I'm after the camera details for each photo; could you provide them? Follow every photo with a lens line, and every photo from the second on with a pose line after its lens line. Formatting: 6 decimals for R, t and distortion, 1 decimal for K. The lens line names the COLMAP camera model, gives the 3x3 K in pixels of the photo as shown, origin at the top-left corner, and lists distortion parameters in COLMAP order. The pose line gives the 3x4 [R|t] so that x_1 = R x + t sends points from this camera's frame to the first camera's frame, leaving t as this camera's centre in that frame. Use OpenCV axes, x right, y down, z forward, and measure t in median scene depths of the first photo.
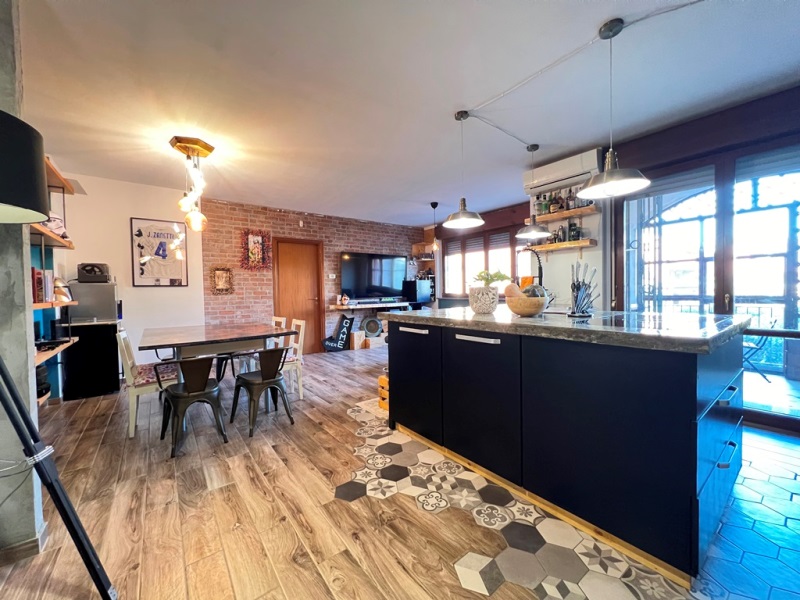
lens RADIAL K [[319.1, 0, 398.7], [0, 319.1, 299.2], [0, 0, 1]] dist [-0.001014, 0.000290]
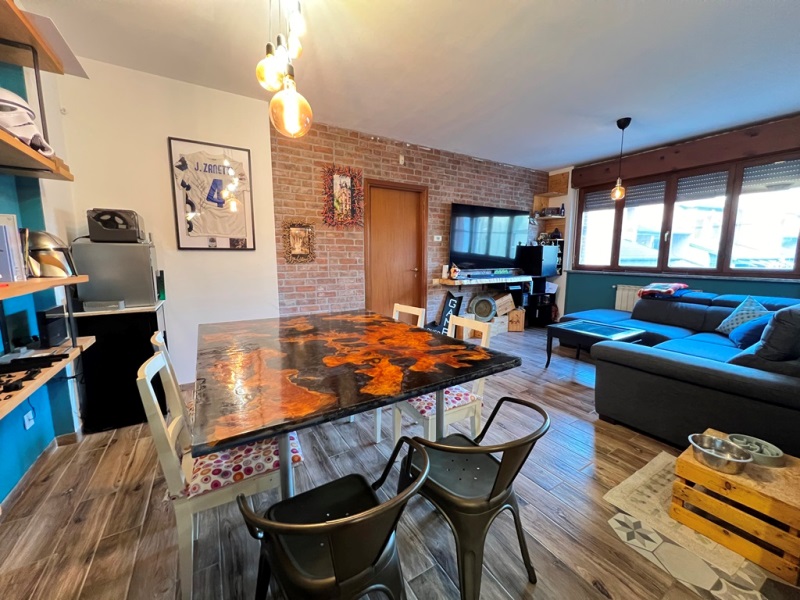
lens RADIAL K [[319.1, 0, 398.7], [0, 319.1, 299.2], [0, 0, 1]] dist [-0.001014, 0.000290]
pose [[0.994354, 0.032218, -0.101105, -0.259407], [-0.020860, 0.993552, 0.111444, -0.017078], [0.104044, -0.108706, 0.988614, 0.321650]]
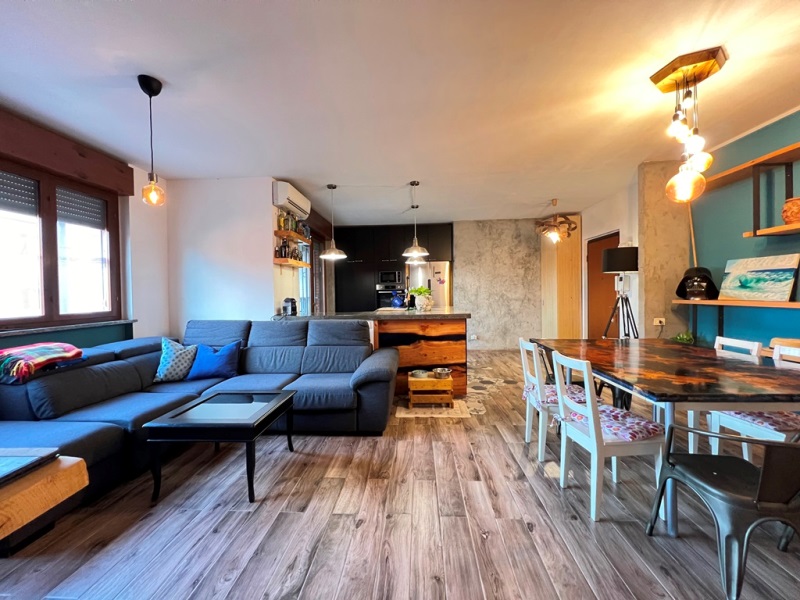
lens RADIAL K [[319.1, 0, 398.7], [0, 319.1, 299.2], [0, 0, 1]] dist [-0.001014, 0.000290]
pose [[-0.756914, 0.017331, 0.653285, -0.378432], [0.045866, 0.998592, 0.026650, -0.036544], [-0.651903, 0.050136, -0.756643, 1.158997]]
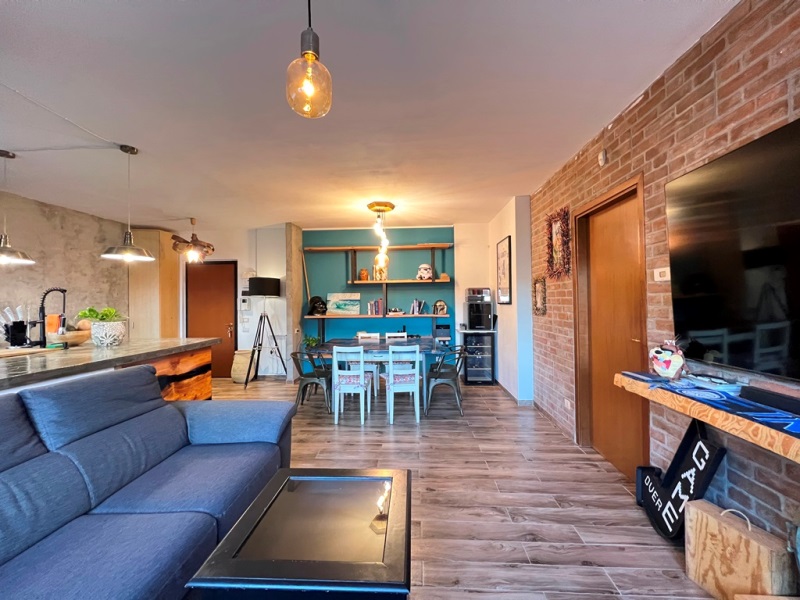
lens RADIAL K [[319.1, 0, 398.7], [0, 319.1, 299.2], [0, 0, 1]] dist [-0.001014, 0.000290]
pose [[-0.647261, 0.018570, -0.762042, 0.218384], [0.004438, 0.999778, 0.020593, -0.066246], [0.762255, 0.009948, -0.647200, 1.192757]]
